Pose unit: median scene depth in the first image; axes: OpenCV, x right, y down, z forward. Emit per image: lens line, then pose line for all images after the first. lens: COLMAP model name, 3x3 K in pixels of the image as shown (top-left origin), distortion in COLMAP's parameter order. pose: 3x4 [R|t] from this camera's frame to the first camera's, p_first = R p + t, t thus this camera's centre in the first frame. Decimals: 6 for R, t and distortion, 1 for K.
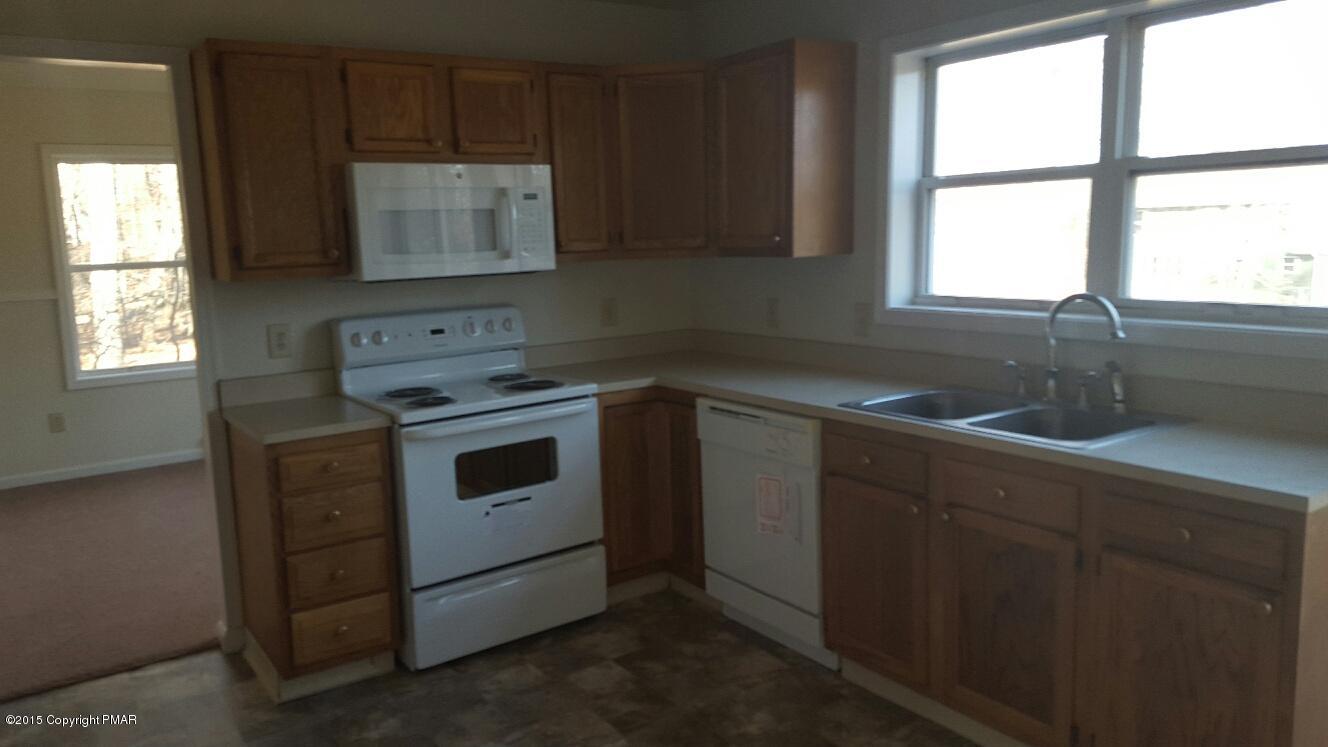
lens RADIAL K [[944.3, 0, 664.0], [0, 944.3, 373.5], [0, 0, 1]] dist [-0.003450, -0.002703]
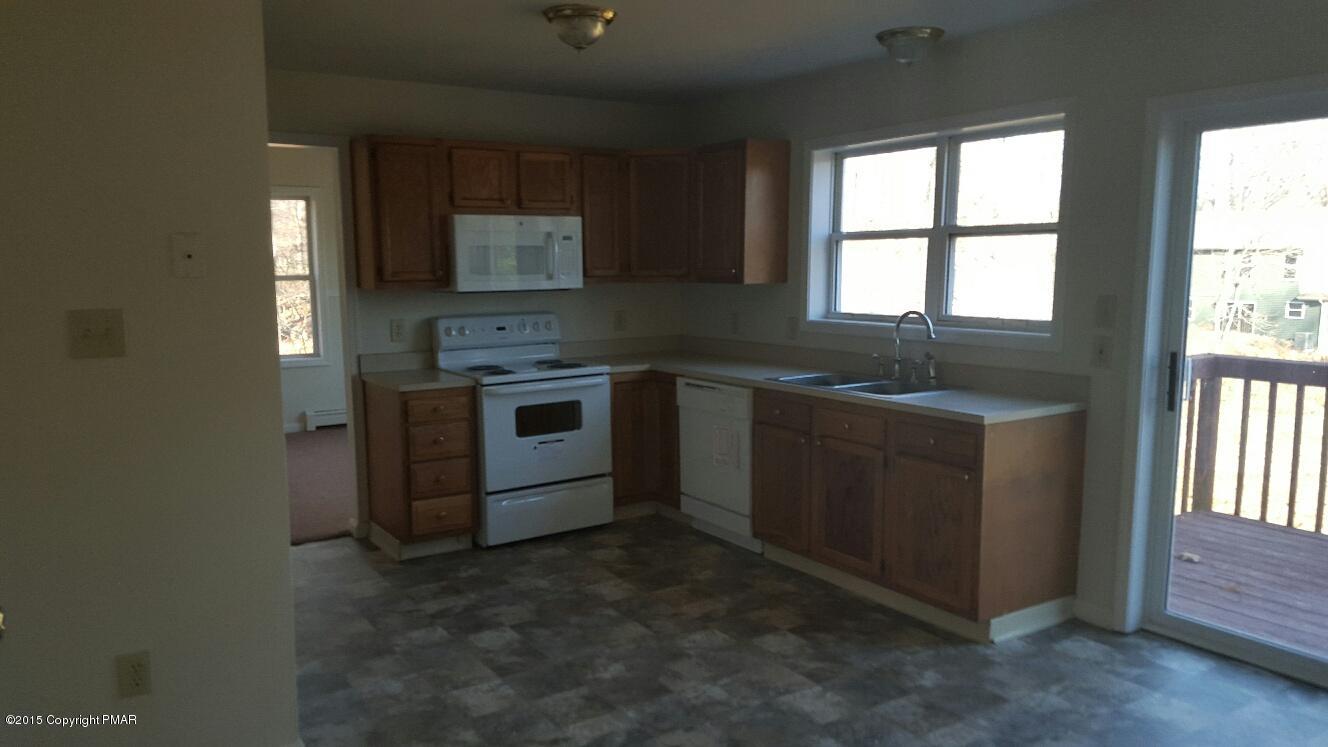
lens RADIAL K [[1002.8, 0, 700.8], [0, 1002.8, 423.3], [0, 0, 1]] dist [-0.000278, -0.002734]
pose [[0.999574, 0.024659, 0.015632, 0.052008], [-0.024860, 0.999609, 0.012802, 0.081093], [-0.015310, -0.013185, 0.999796, -0.606201]]
